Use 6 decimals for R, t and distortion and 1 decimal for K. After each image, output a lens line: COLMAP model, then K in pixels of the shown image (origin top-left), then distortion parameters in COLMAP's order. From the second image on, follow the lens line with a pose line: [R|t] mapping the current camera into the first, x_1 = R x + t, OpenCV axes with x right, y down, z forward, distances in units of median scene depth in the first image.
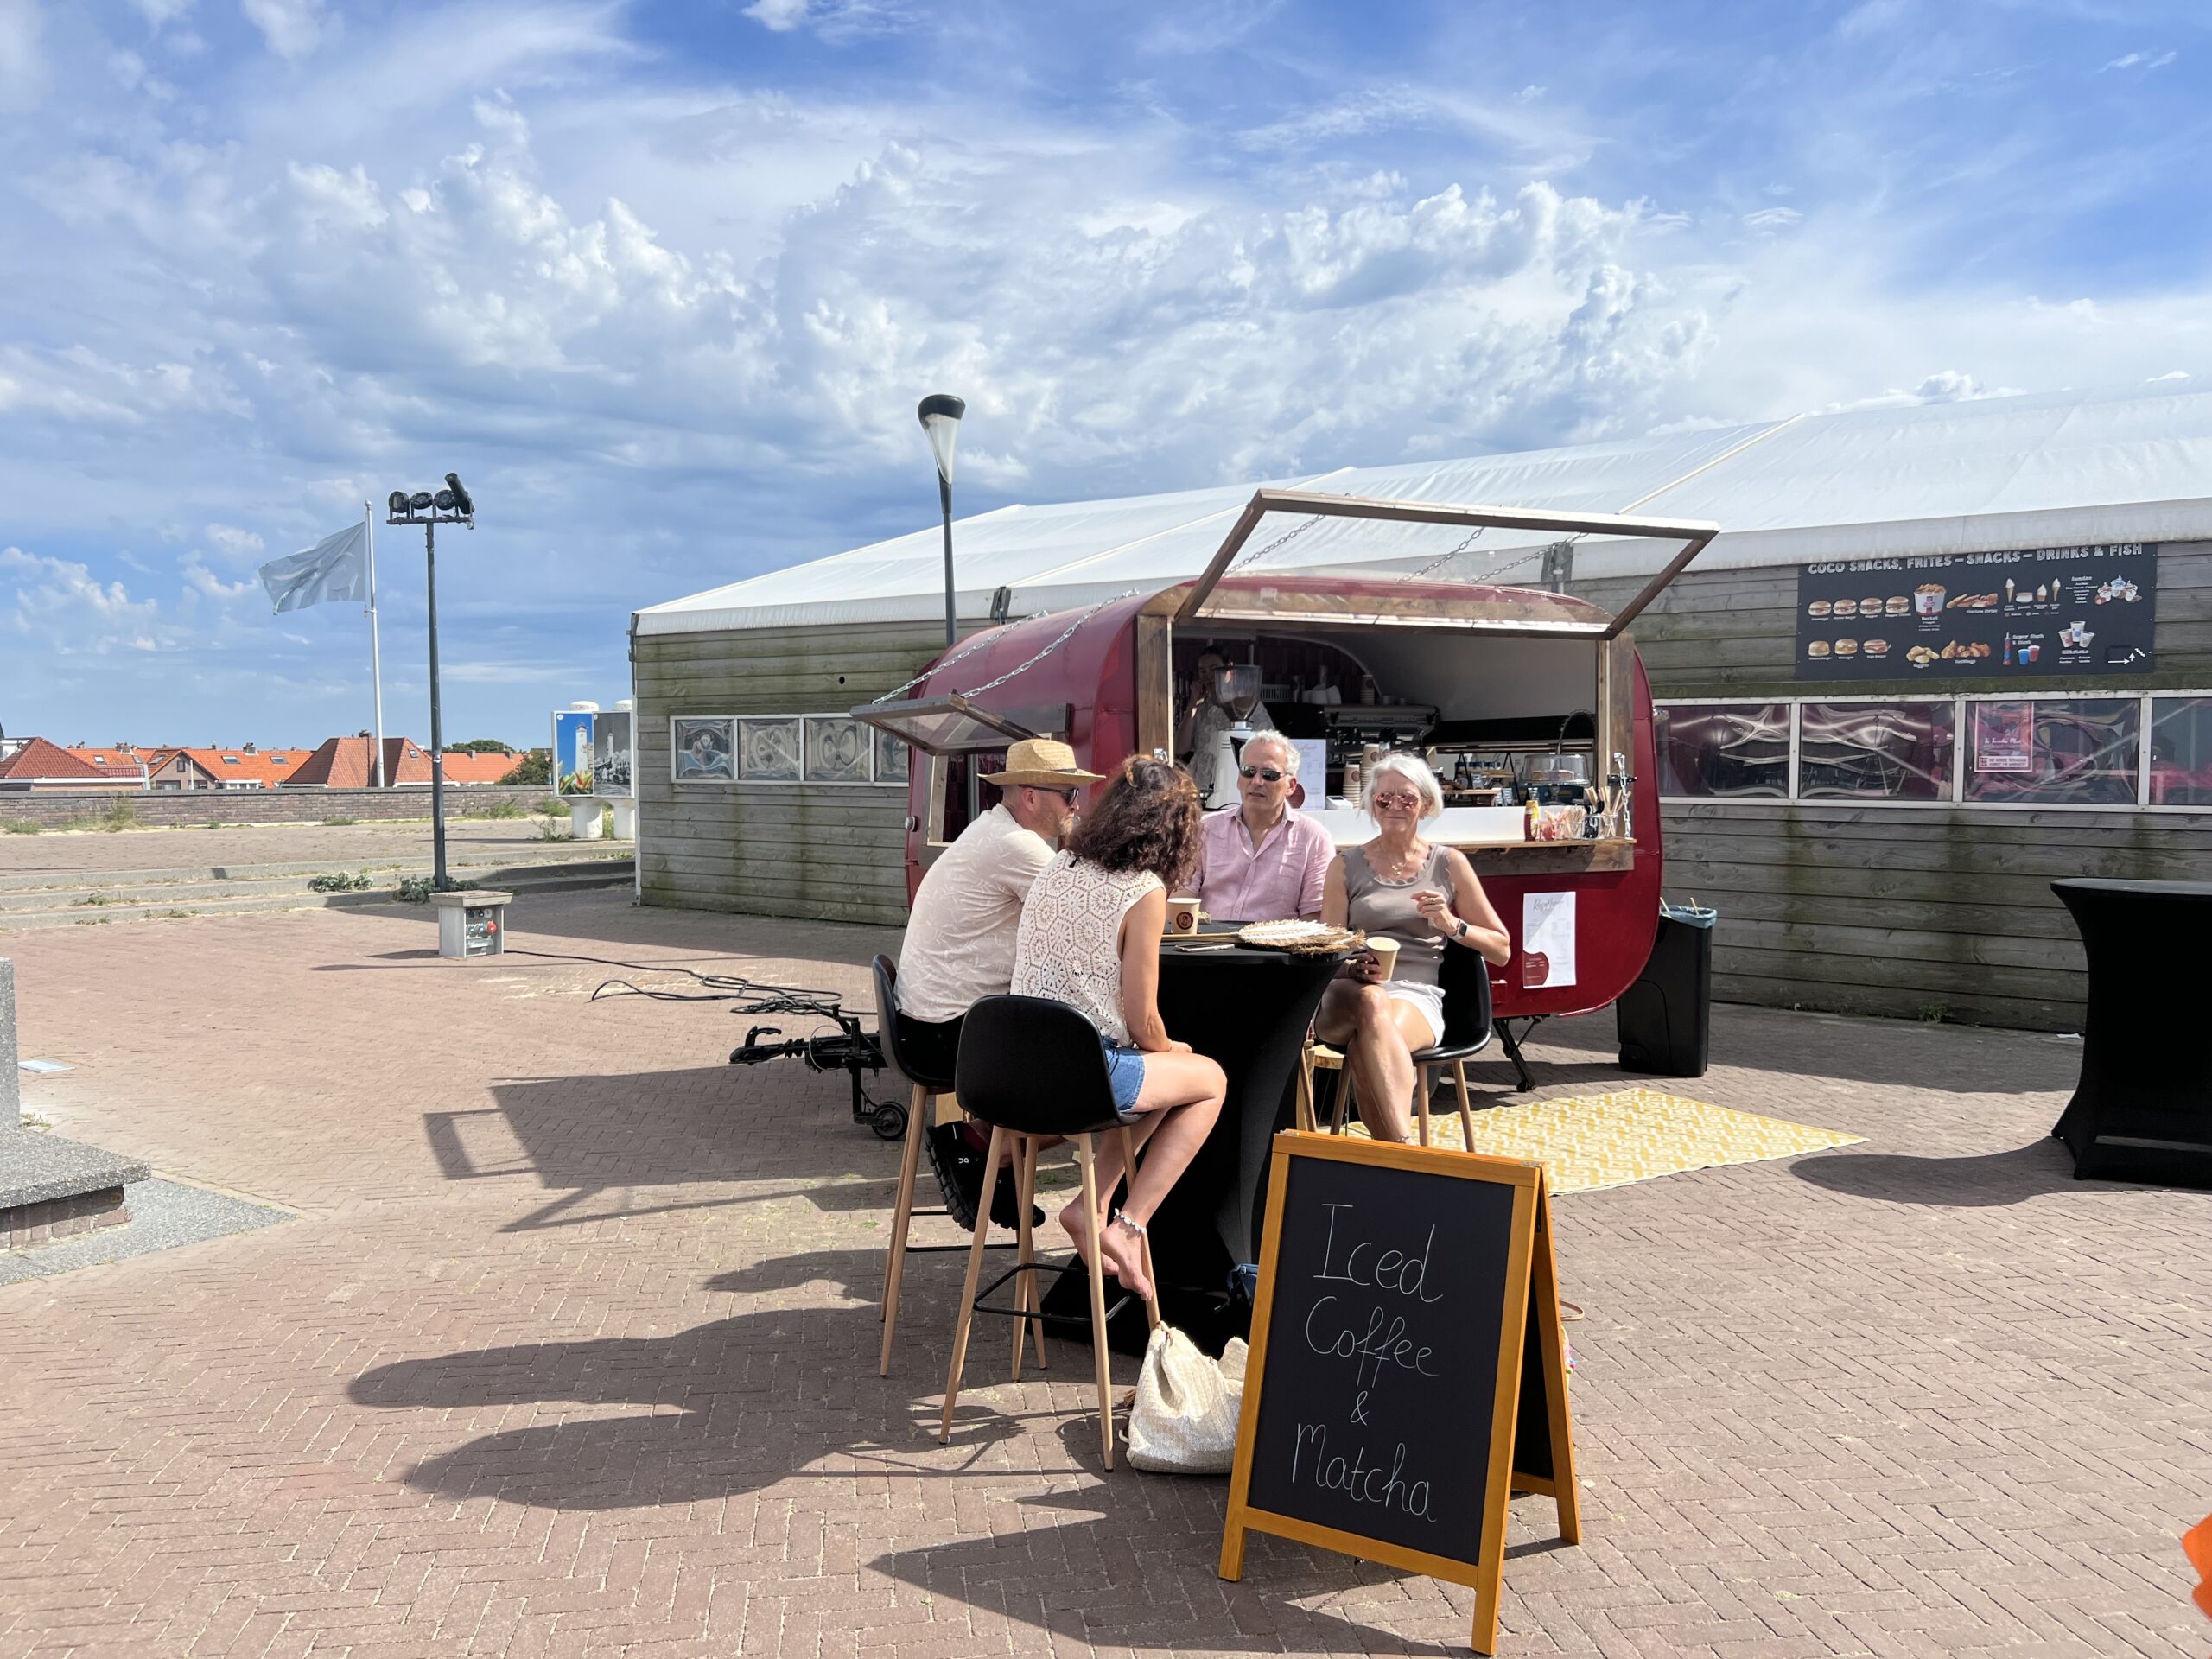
lens RADIAL K [[1664.7, 0, 1127.0], [0, 1664.7, 821.8], [0, 0, 1]] dist [0.023536, -0.004855]
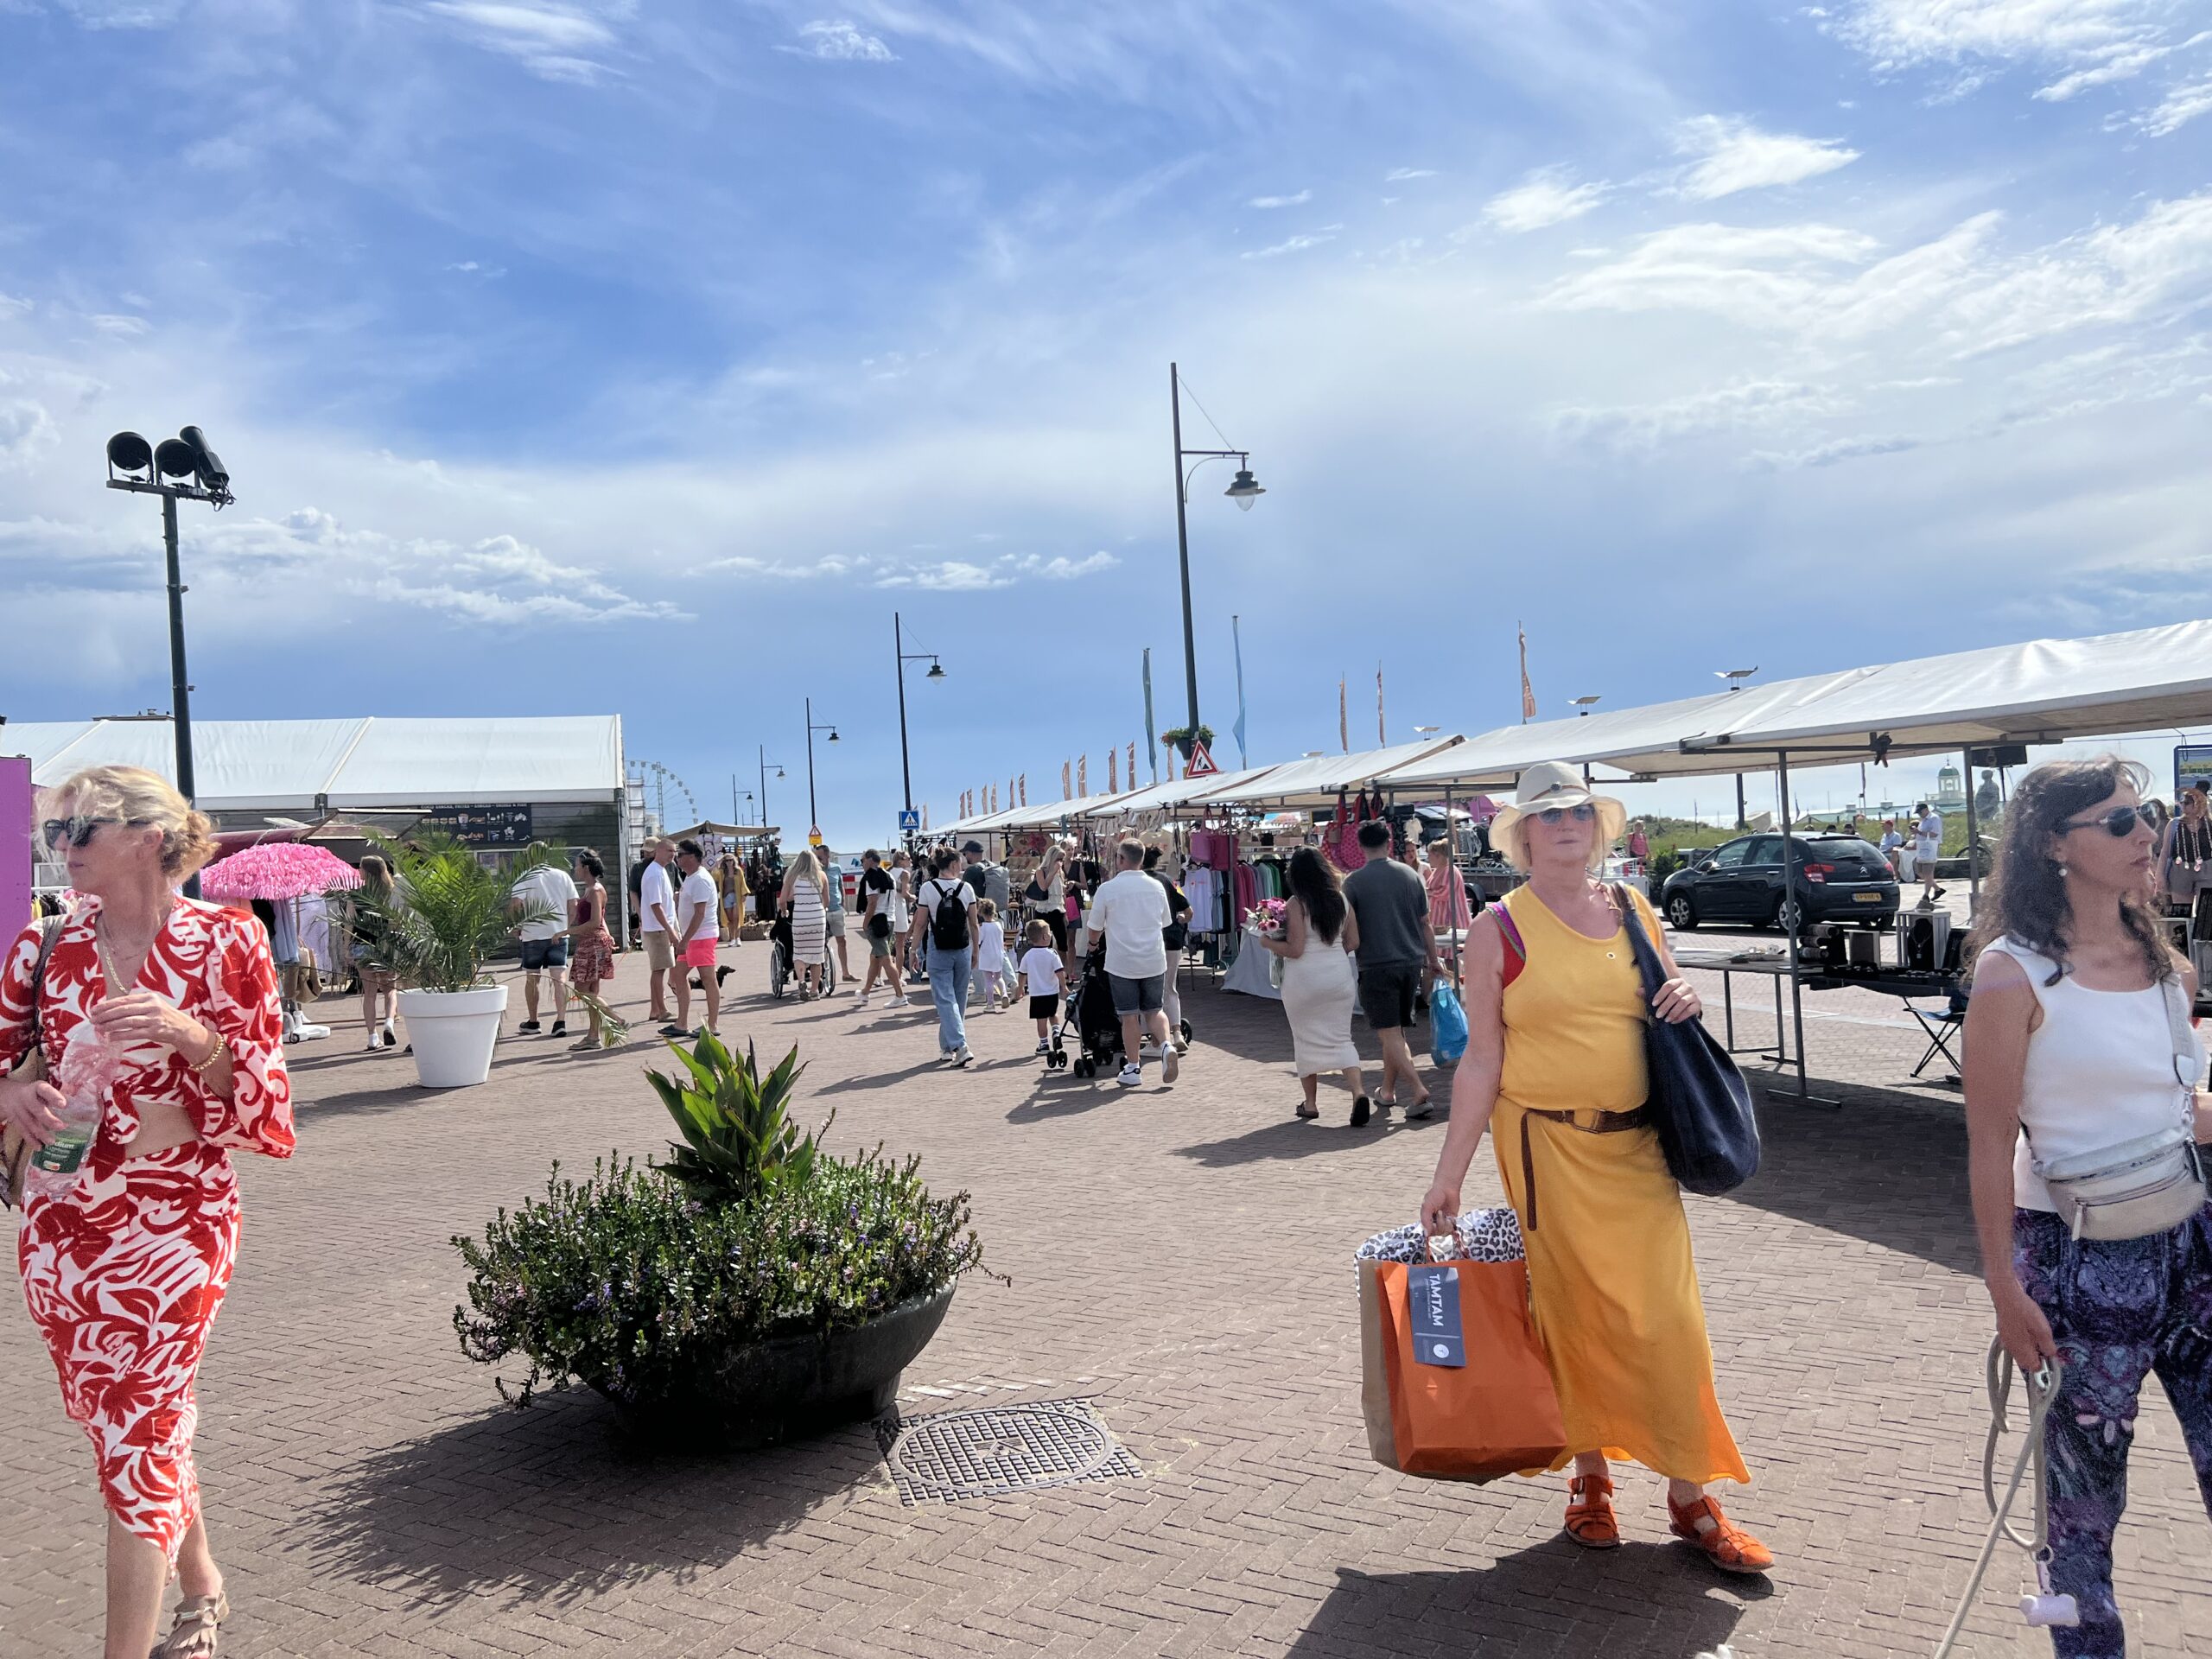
lens RADIAL K [[1664.7, 0, 1112.3], [0, 1664.7, 825.4], [0, 0, 1]] dist [0.023536, -0.004855]
pose [[0.624907, -0.010698, 0.780626, -1.153775], [0.065590, 0.997090, -0.038841, 0.073057], [-0.777939, 0.075473, 0.623790, -1.806793]]
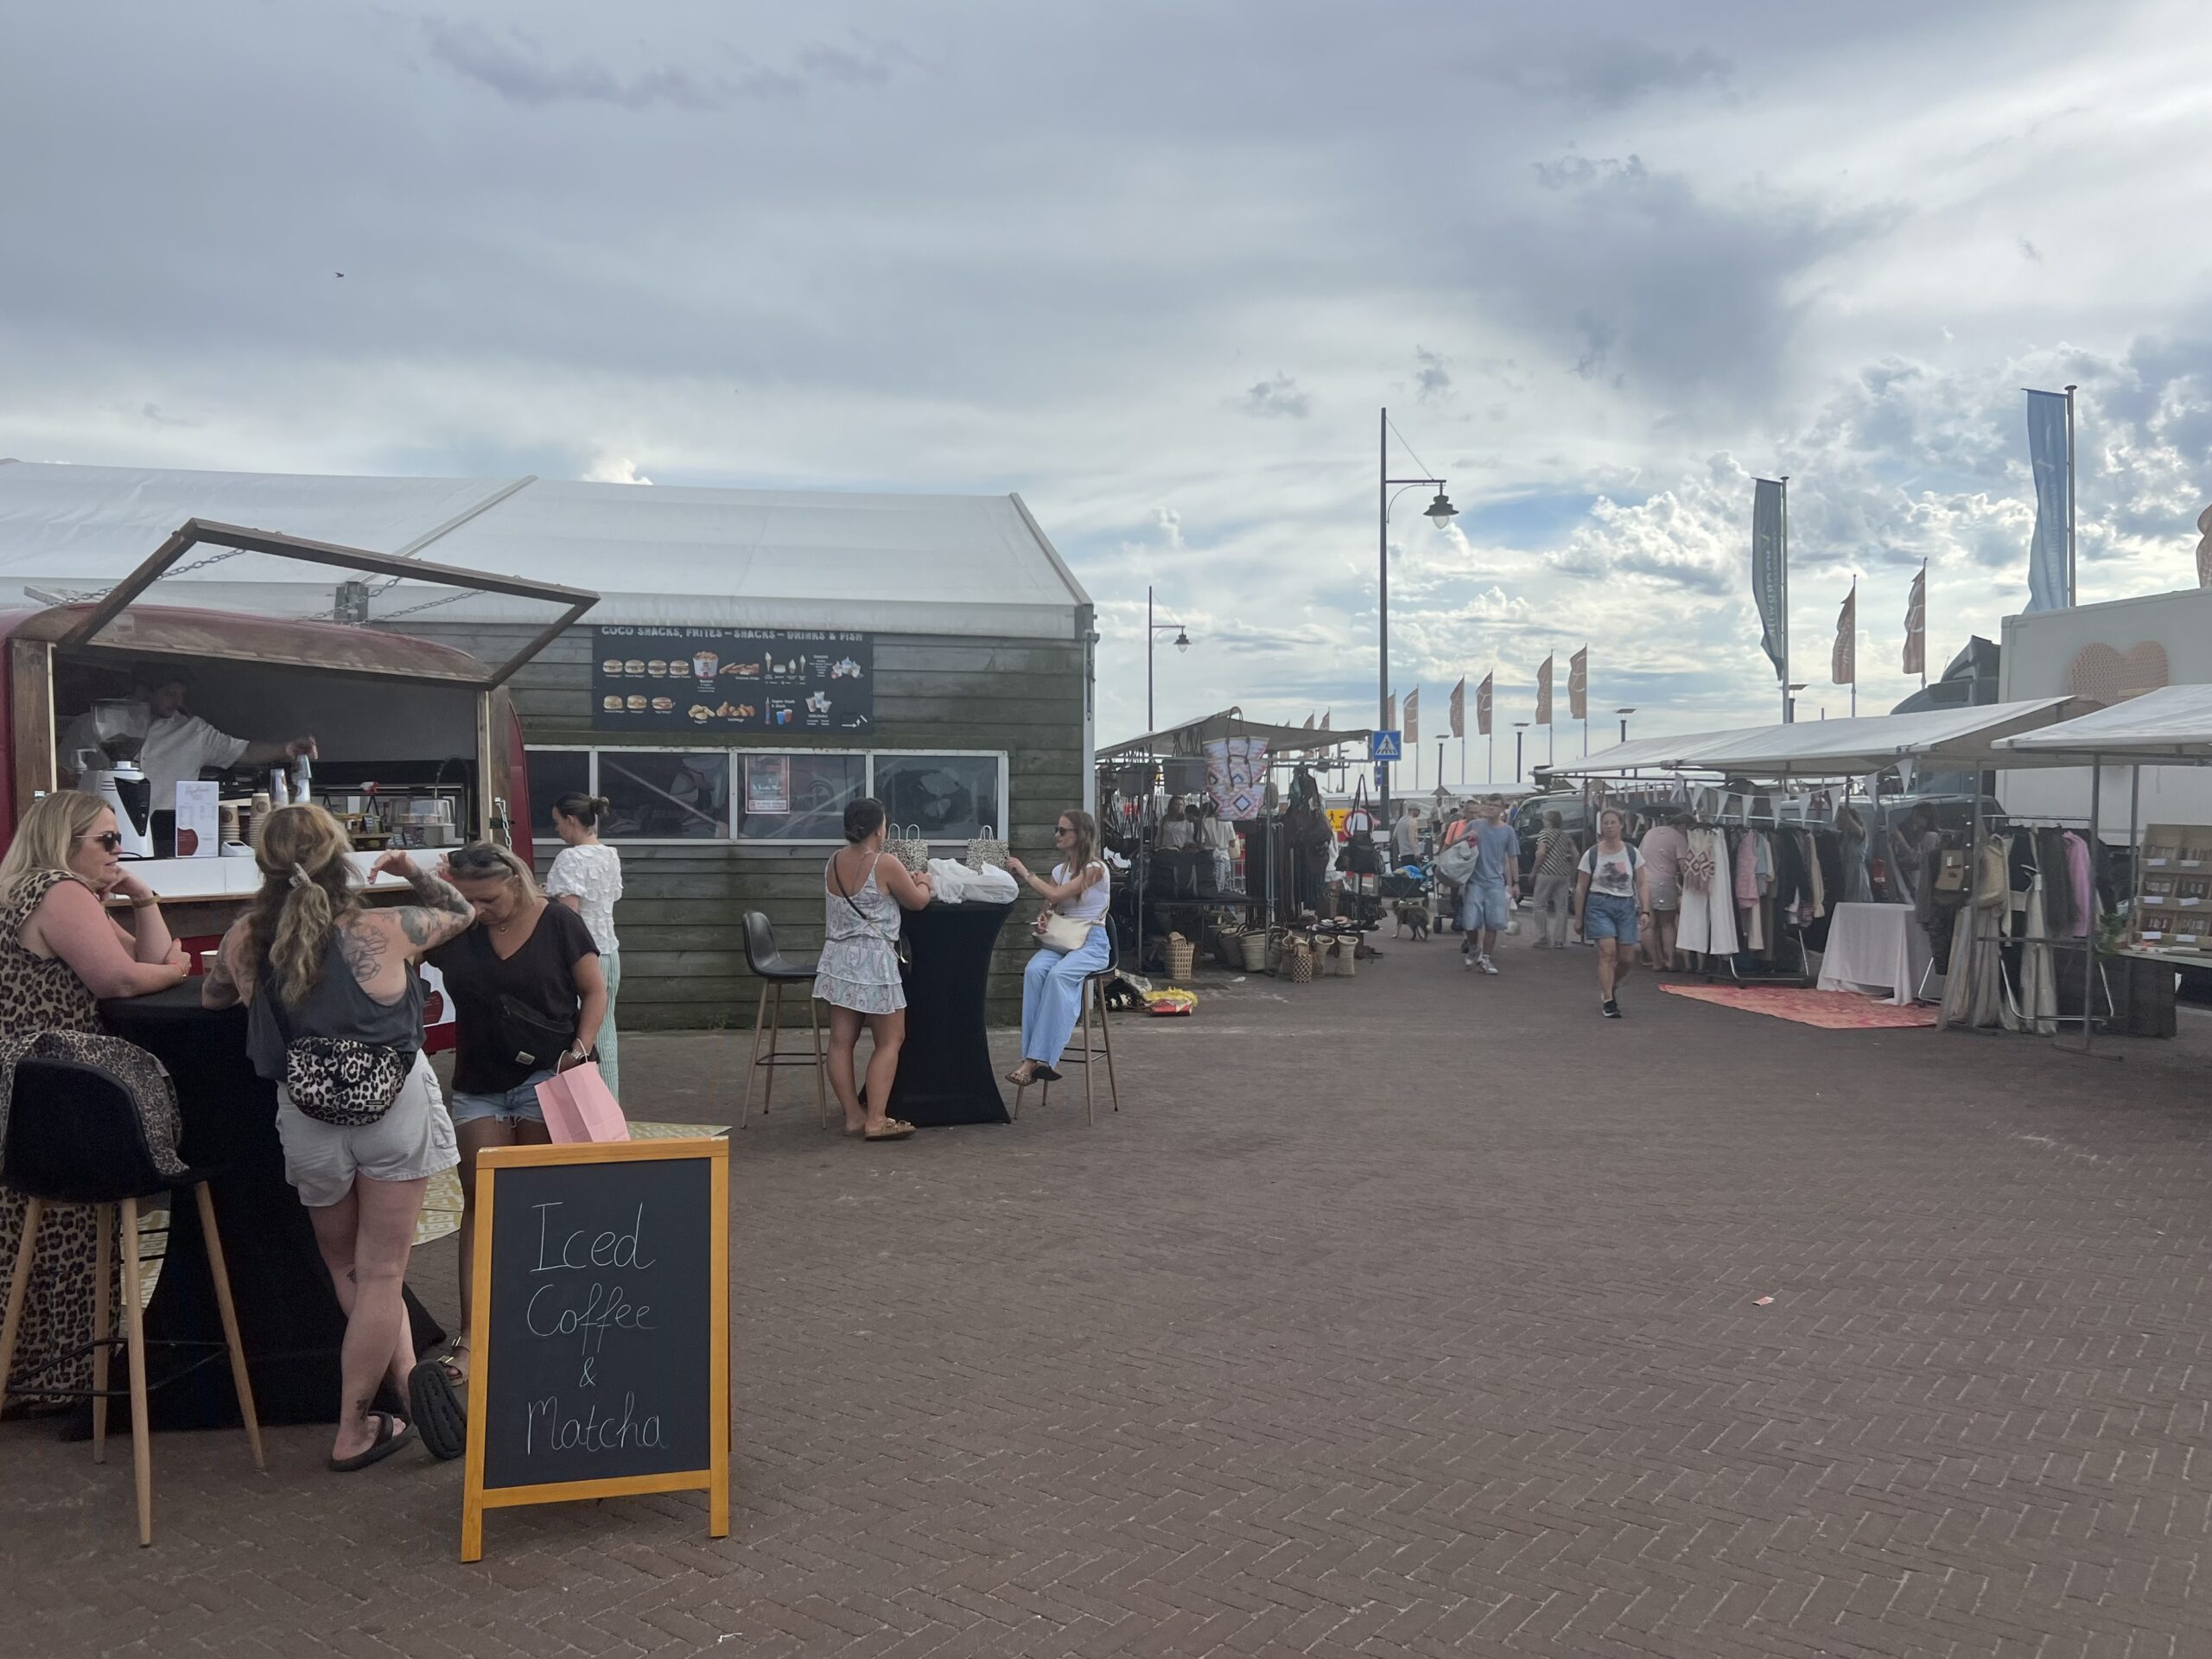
lens RADIAL K [[1664.7, 0, 1123.0], [0, 1664.7, 836.9], [0, 0, 1]] dist [0.023536, -0.004855]
pose [[0.717268, -0.011143, 0.696709, -0.121643], [0.021281, 0.999756, -0.005919, -0.000965], [-0.696473, 0.019073, 0.717330, -0.027549]]
